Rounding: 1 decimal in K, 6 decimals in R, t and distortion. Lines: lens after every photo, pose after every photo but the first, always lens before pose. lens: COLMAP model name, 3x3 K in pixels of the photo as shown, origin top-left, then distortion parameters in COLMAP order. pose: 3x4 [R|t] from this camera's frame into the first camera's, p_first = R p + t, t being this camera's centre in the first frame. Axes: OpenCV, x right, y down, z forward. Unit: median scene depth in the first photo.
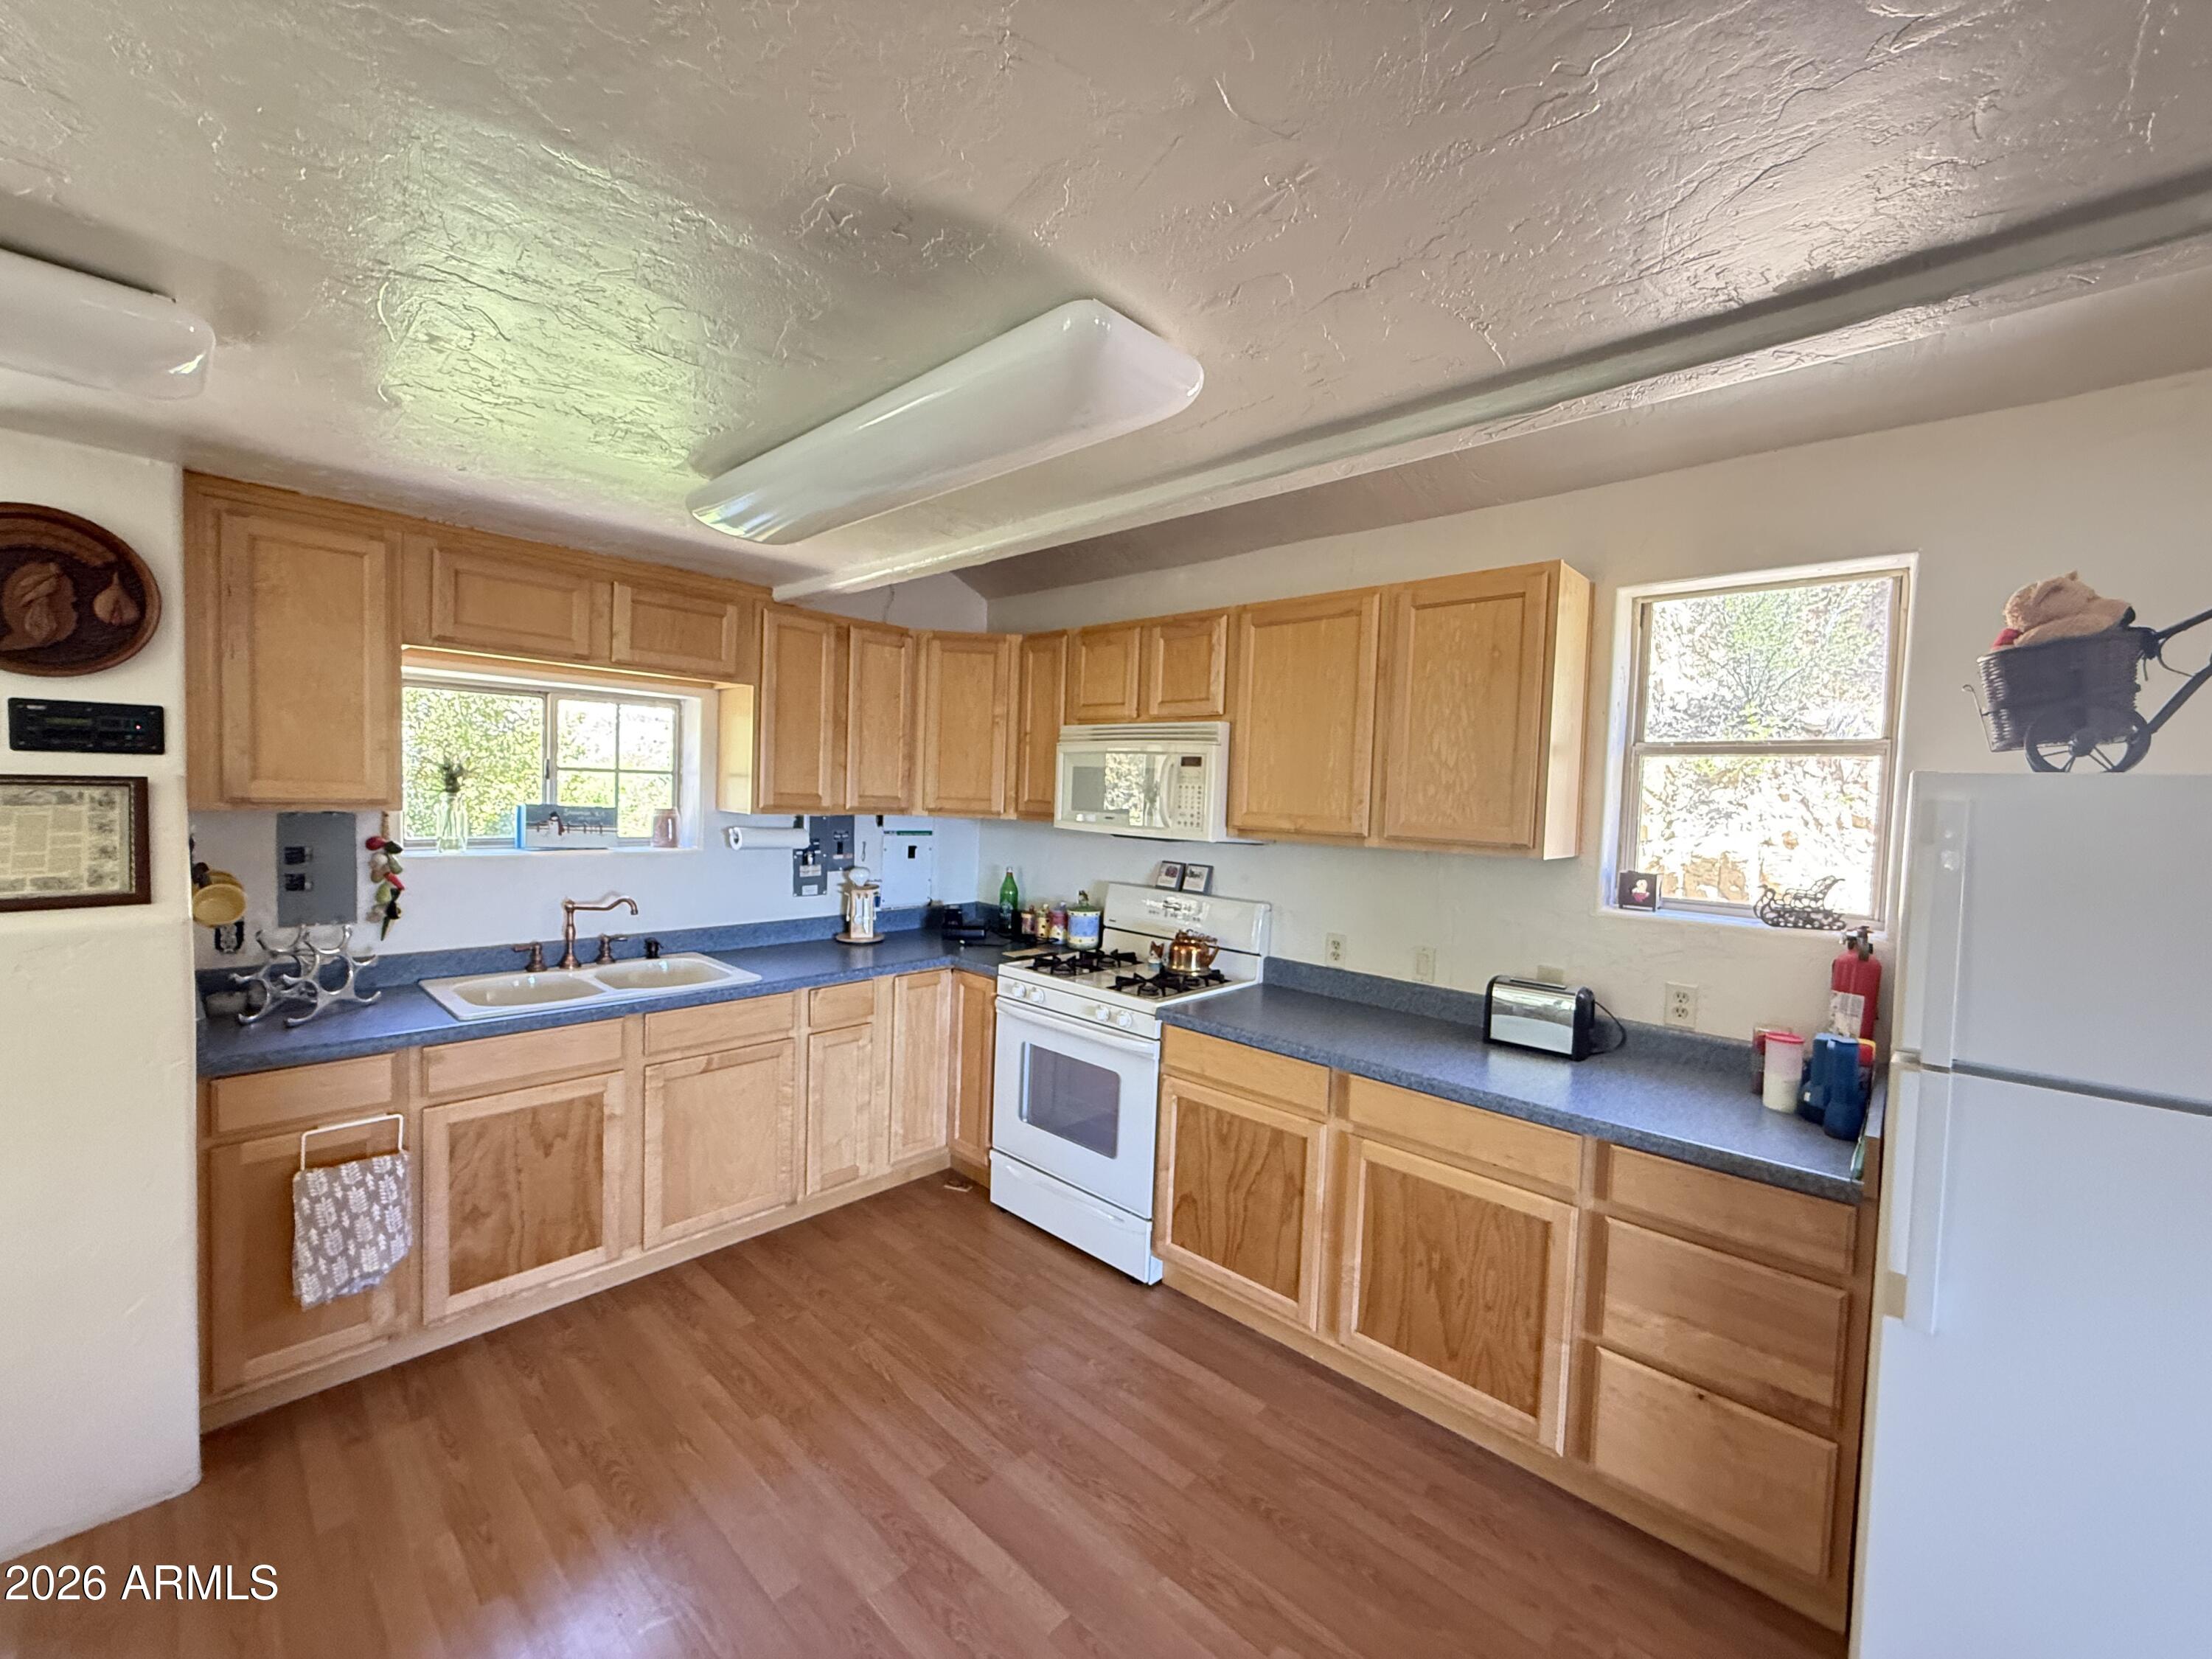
lens RADIAL K [[880.5, 0, 1101.4], [0, 880.5, 827.3], [0, 0, 1]] dist [-0.000601, -0.000145]
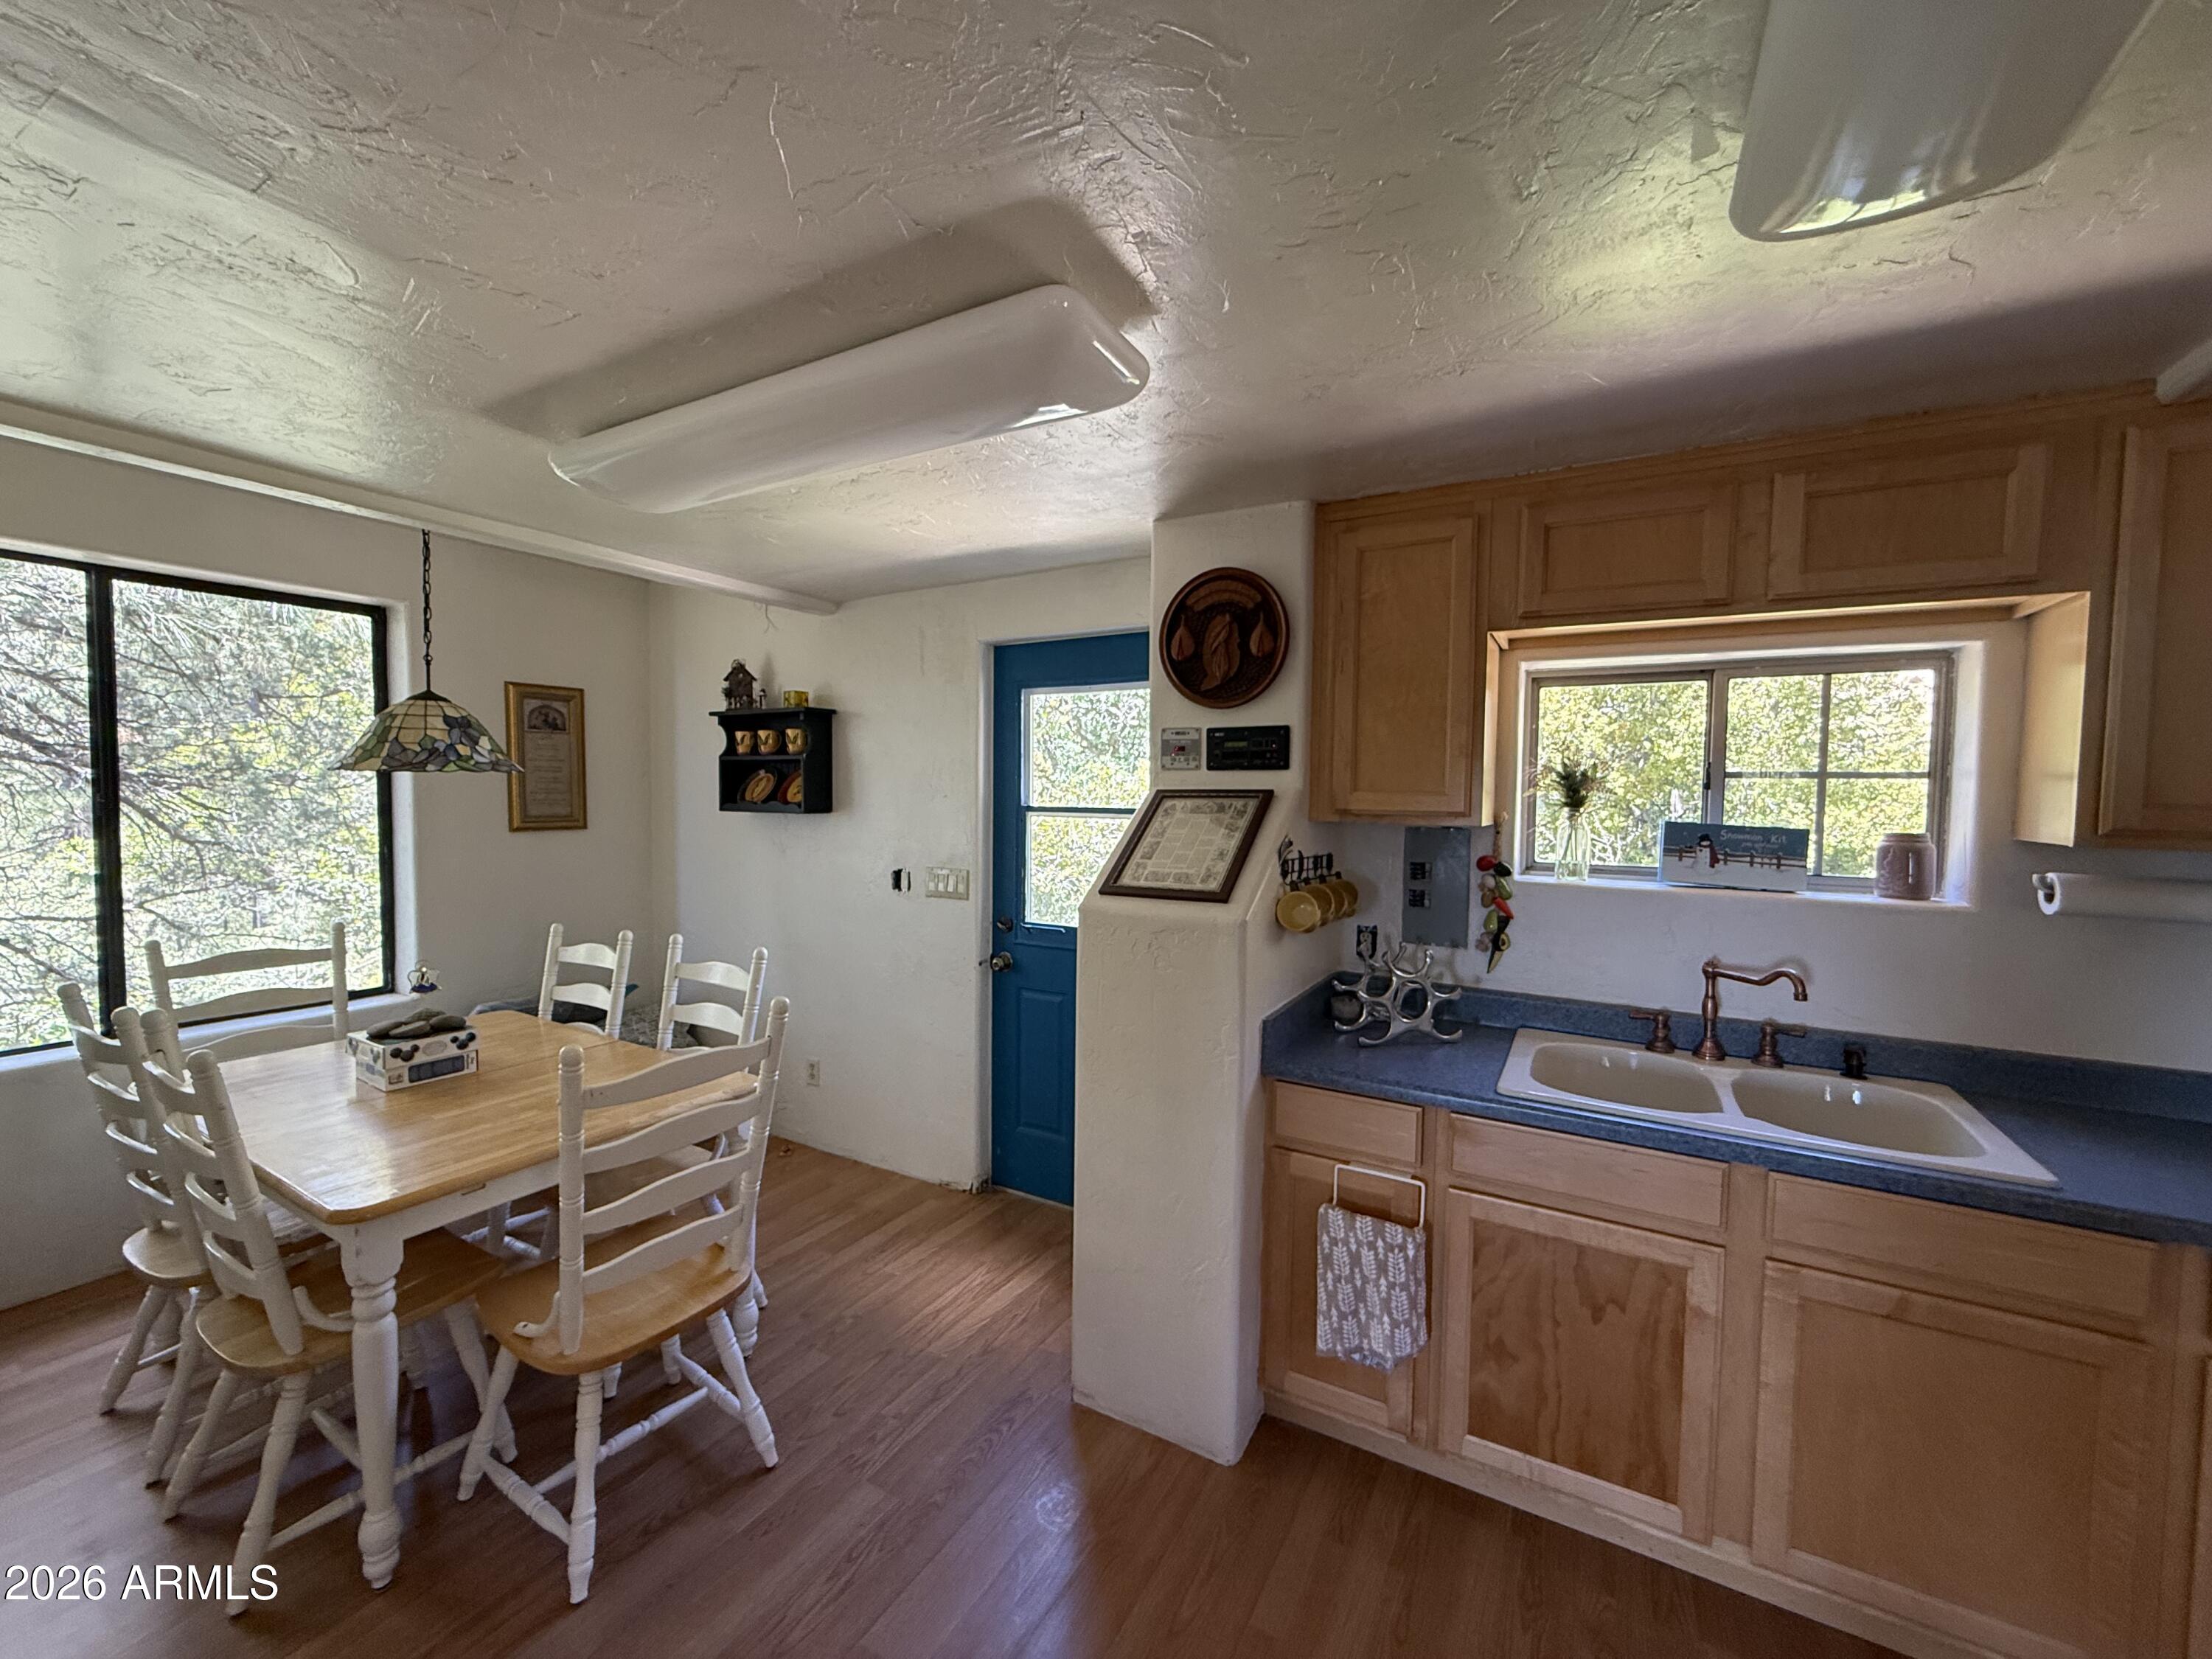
lens RADIAL K [[880.5, 0, 1101.4], [0, 880.5, 827.3], [0, 0, 1]] dist [-0.000601, -0.000145]
pose [[0.226550, 0.011603, -0.973930, -0.043526], [-0.047851, 0.998854, 0.000769, -0.000610], [0.972823, 0.046430, 0.226846, 0.448282]]
